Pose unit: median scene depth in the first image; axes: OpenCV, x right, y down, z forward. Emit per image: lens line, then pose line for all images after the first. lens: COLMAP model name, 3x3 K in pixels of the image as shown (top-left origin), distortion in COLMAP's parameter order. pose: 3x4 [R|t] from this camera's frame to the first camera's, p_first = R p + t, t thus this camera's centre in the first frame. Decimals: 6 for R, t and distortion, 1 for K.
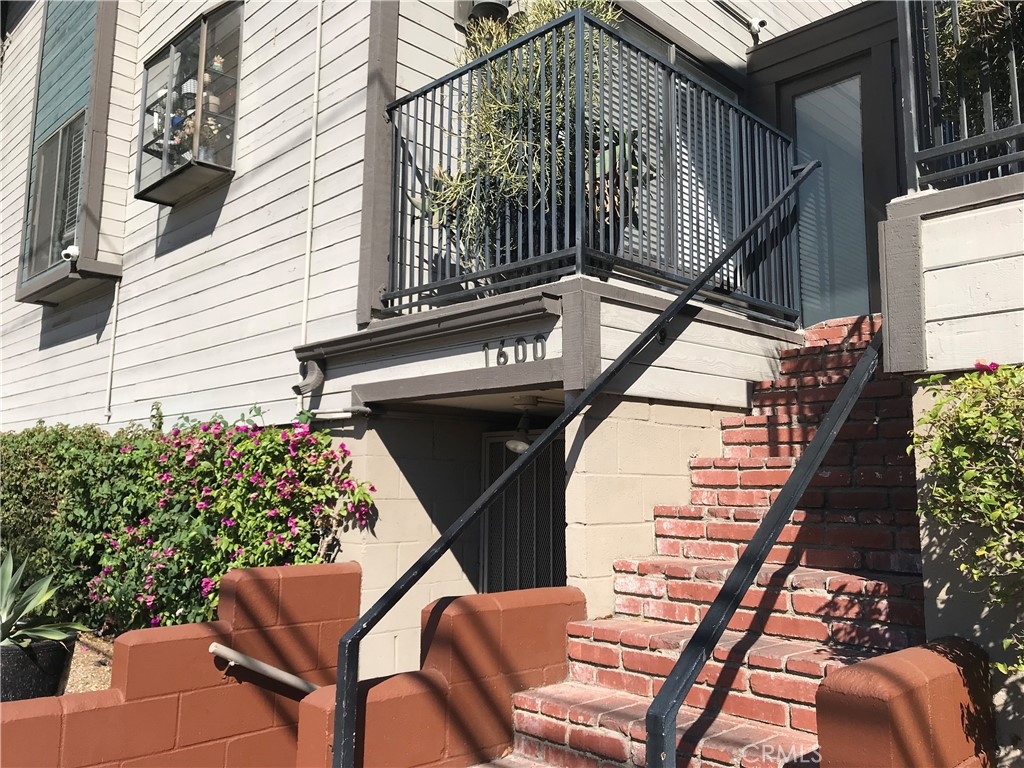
lens RADIAL K [[838.0, 0, 512.0], [0, 838.0, 384.0], [0, 0, 1]] dist [0.073409, -0.134026]
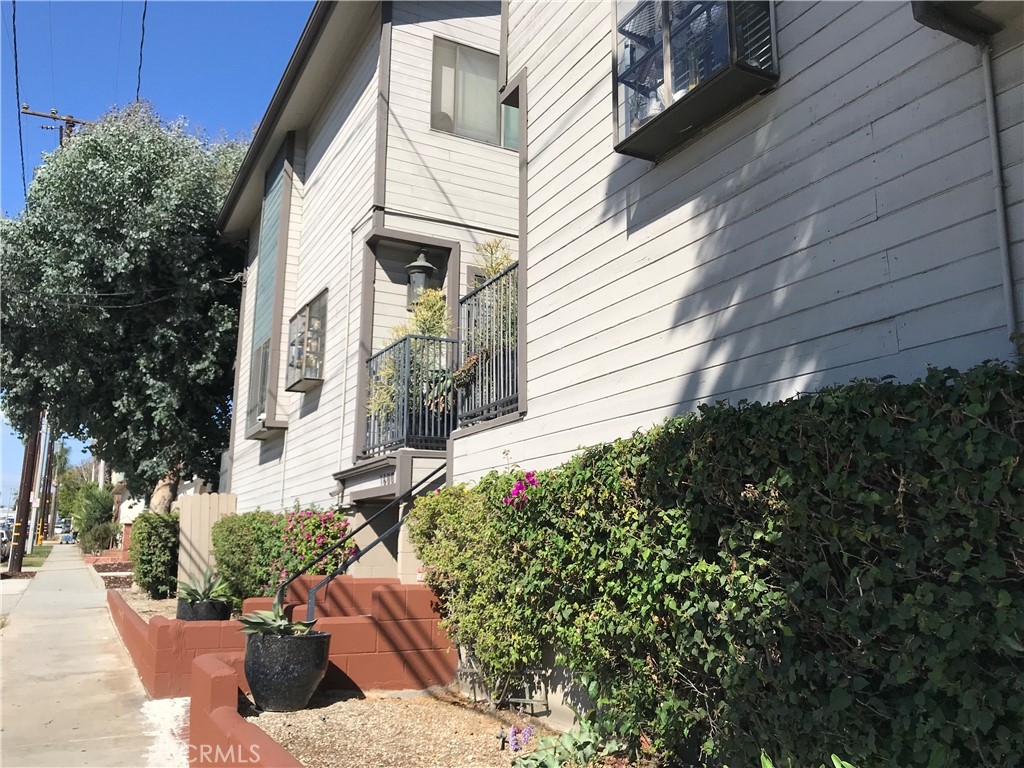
lens RADIAL K [[838.0, 0, 512.0], [0, 838.0, 384.0], [0, 0, 1]] dist [0.073409, -0.134026]
pose [[0.954555, -0.067701, -0.290245, 0.762181], [0.046046, 0.995666, -0.080806, -0.072731], [0.294458, 0.063769, 0.953535, -0.854427]]
